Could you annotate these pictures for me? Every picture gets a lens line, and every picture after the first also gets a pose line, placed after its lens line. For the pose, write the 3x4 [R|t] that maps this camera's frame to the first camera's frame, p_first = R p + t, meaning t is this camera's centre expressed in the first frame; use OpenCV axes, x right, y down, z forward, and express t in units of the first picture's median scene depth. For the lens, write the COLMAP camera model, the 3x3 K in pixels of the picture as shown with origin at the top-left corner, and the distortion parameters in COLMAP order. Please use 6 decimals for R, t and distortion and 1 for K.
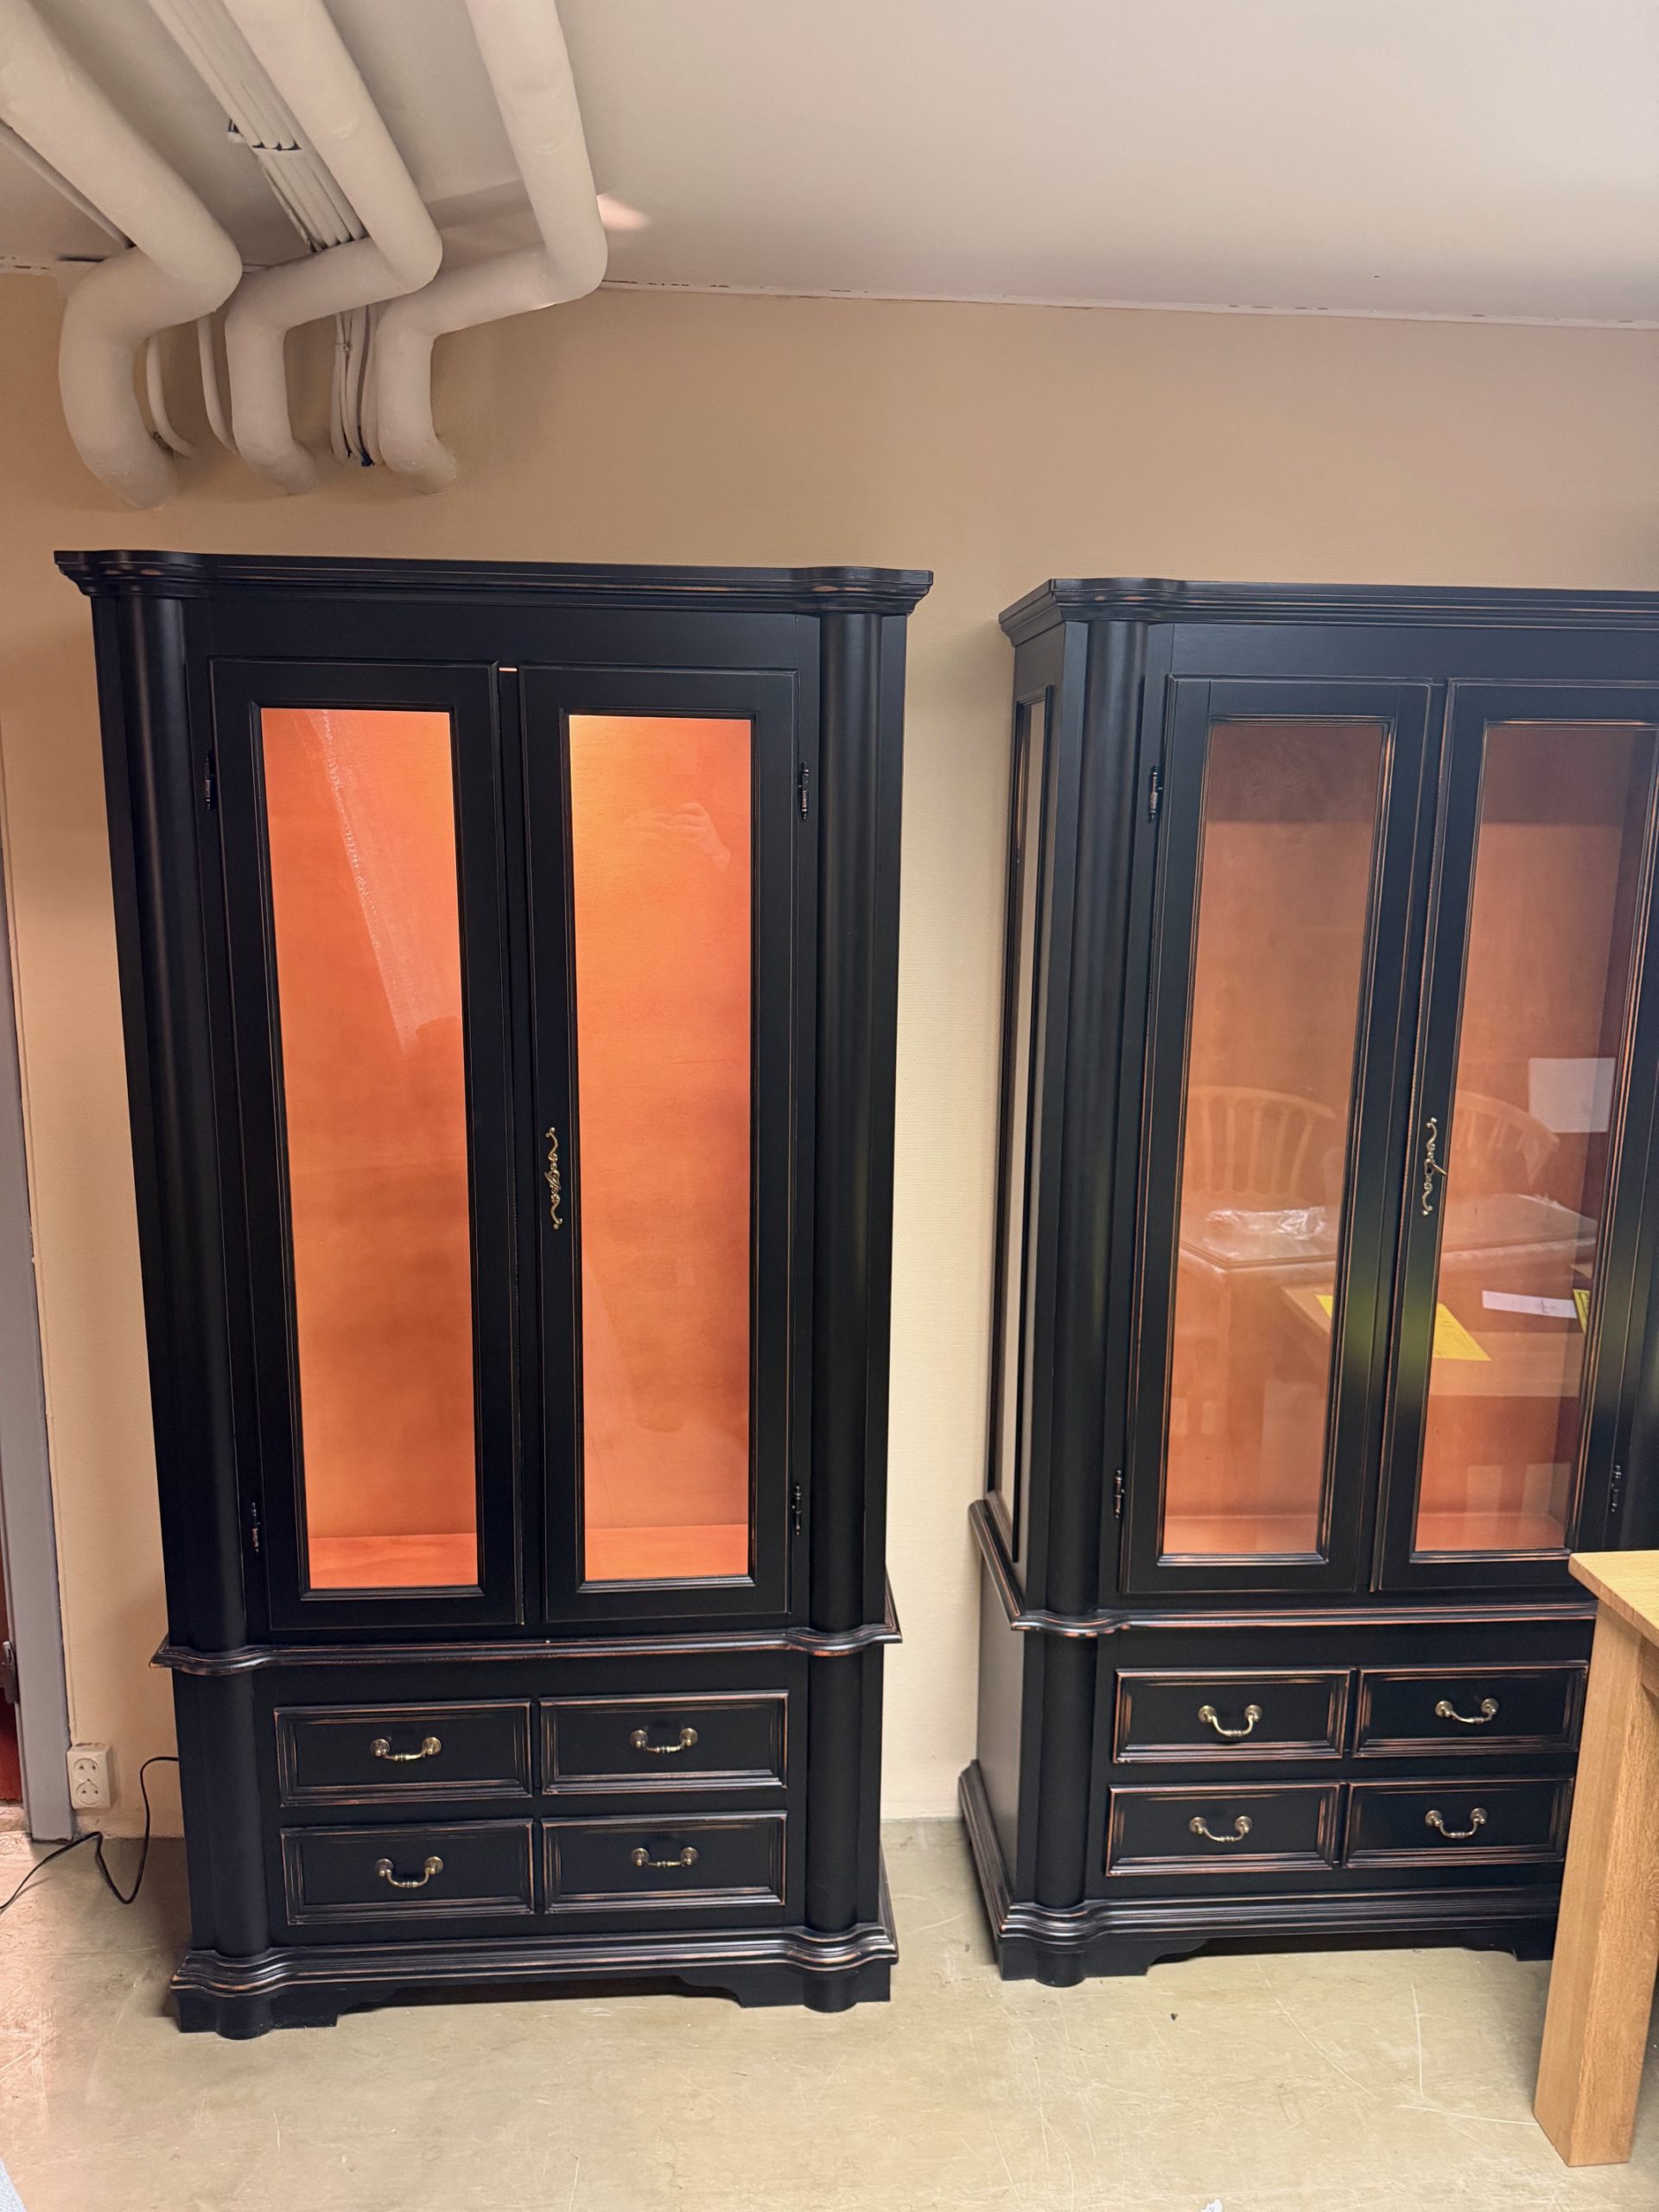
lens RADIAL K [[1565.7, 0, 839.0], [0, 1565.7, 1073.8], [0, 0, 1]] dist [0.022932, -0.052829]
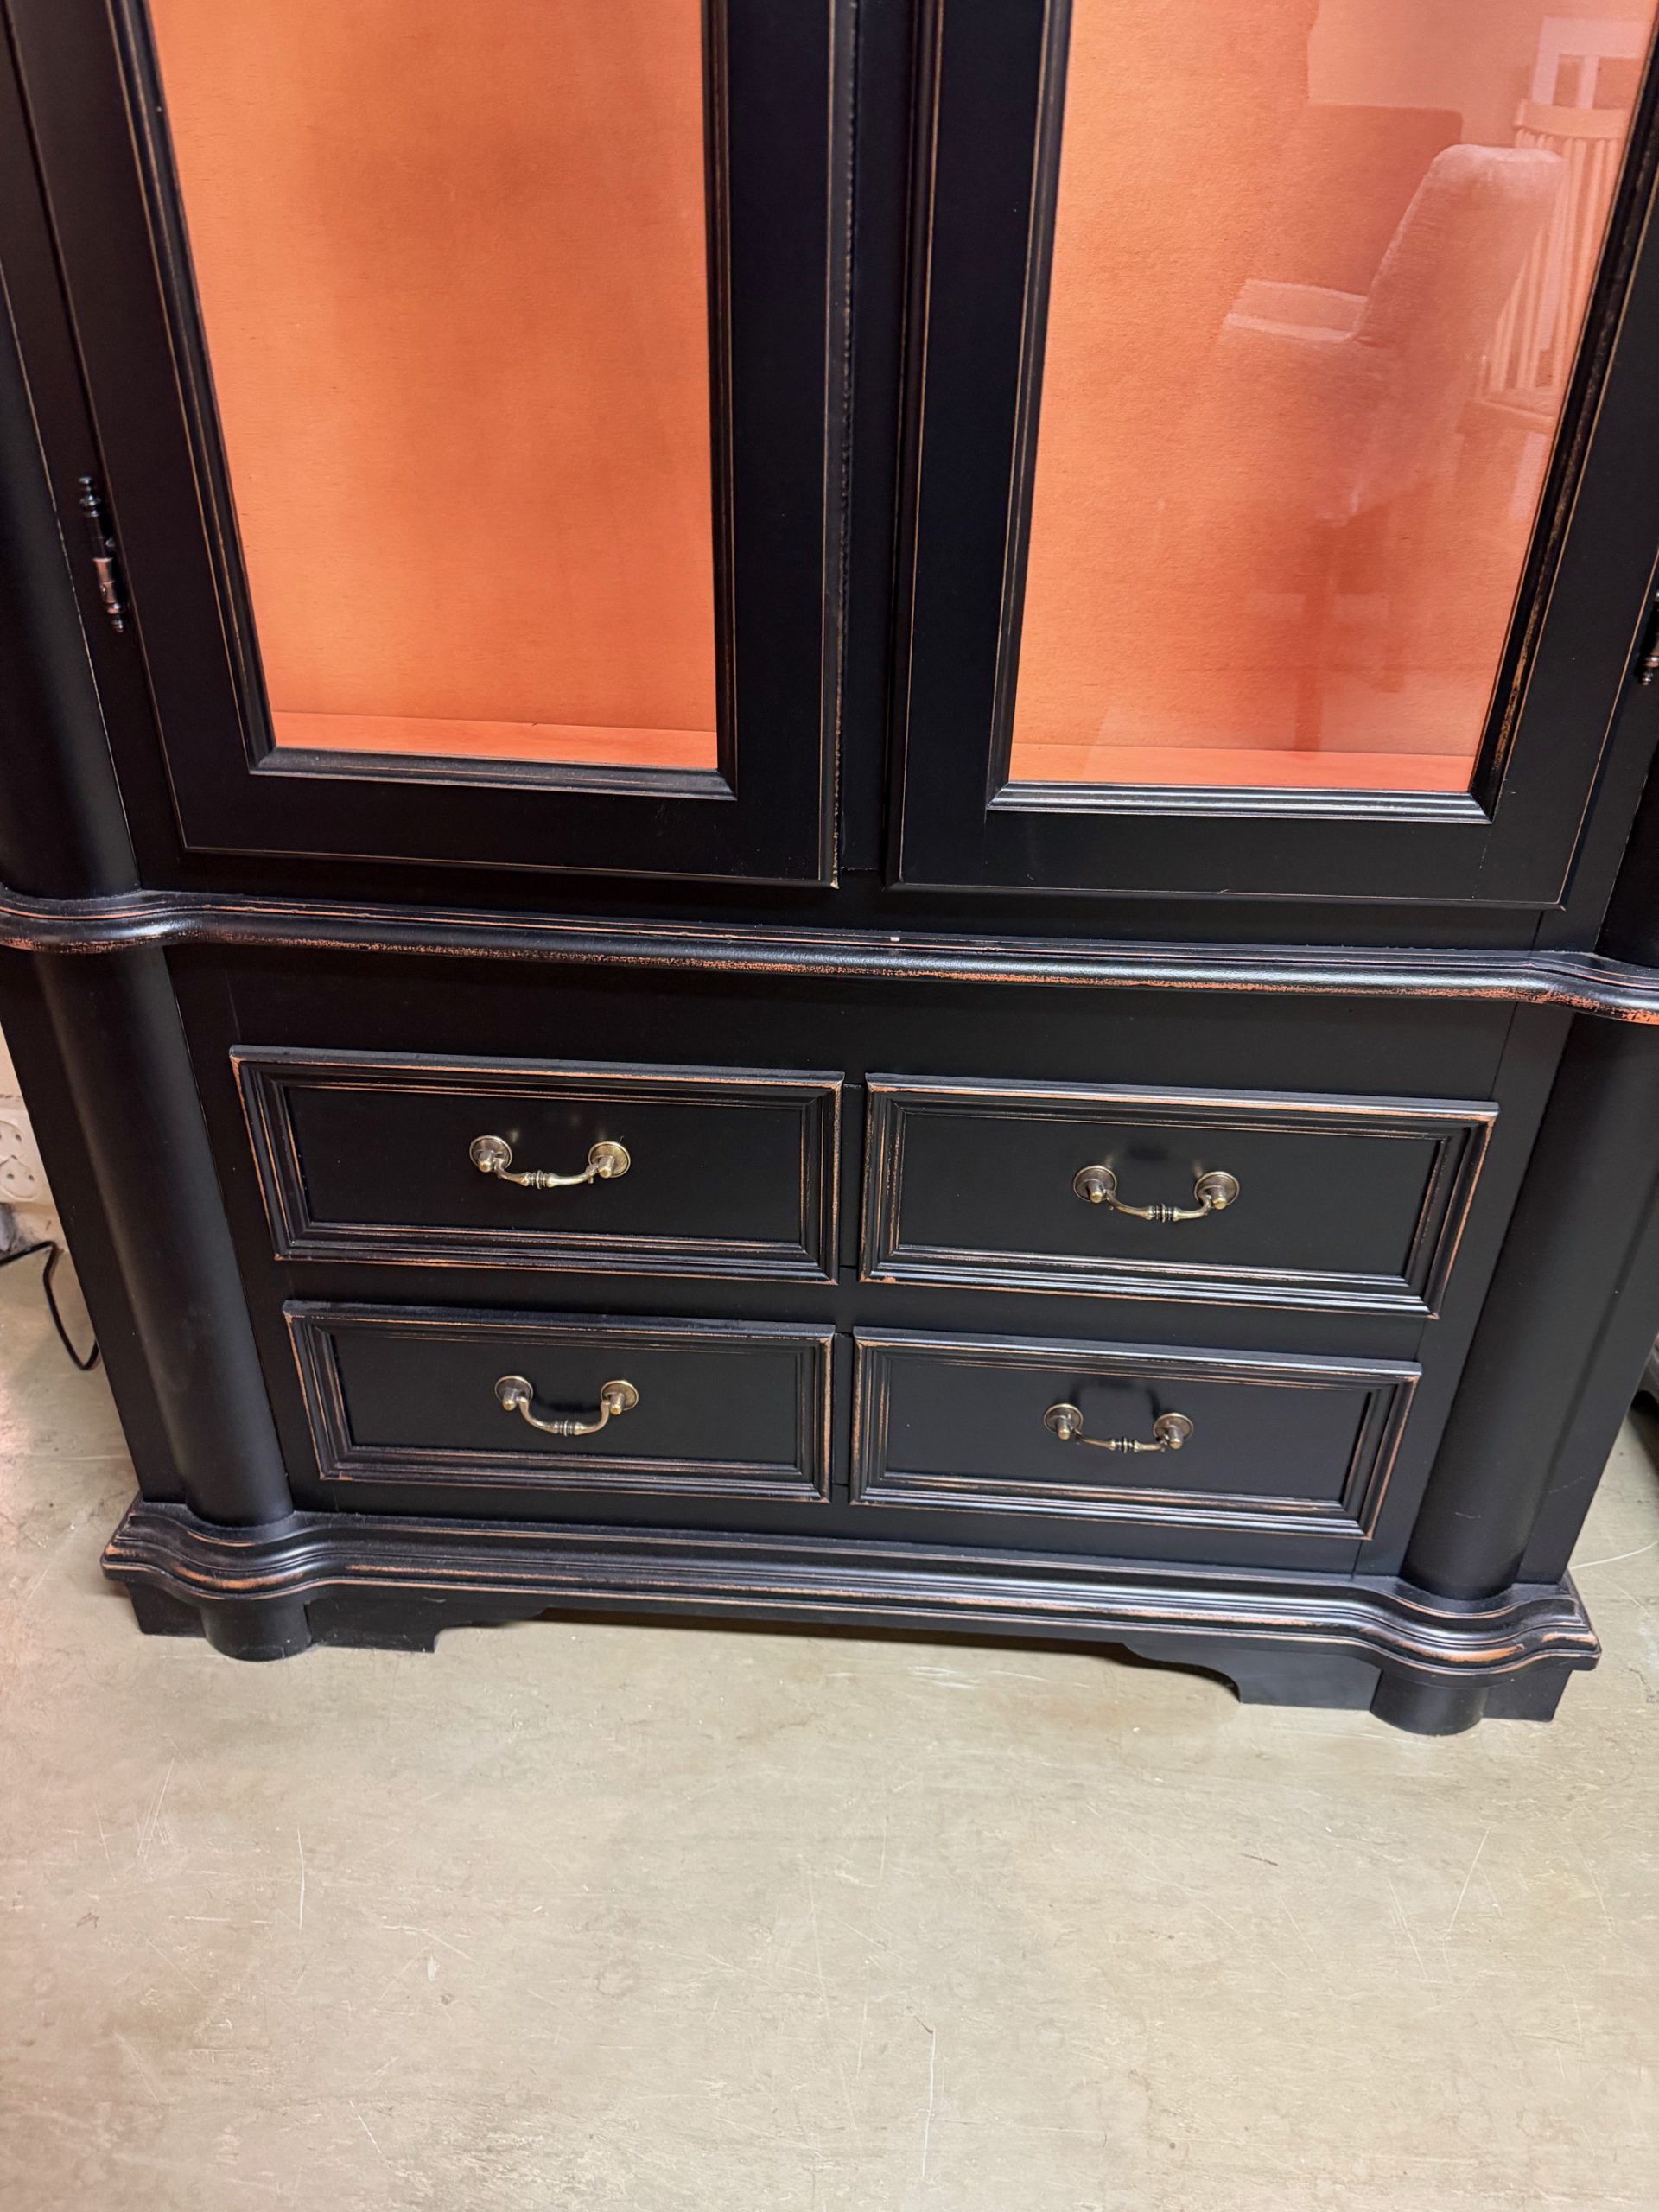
lens RADIAL K [[1565.7, 0, 831.8], [0, 1565.7, 1098.0], [0, 0, 1]] dist [0.022932, -0.052829]
pose [[0.990589, 0.078657, -0.112011, -0.153014], [-0.032520, 0.930197, 0.365617, 0.255025], [0.132951, -0.358533, 0.924001, 0.619831]]
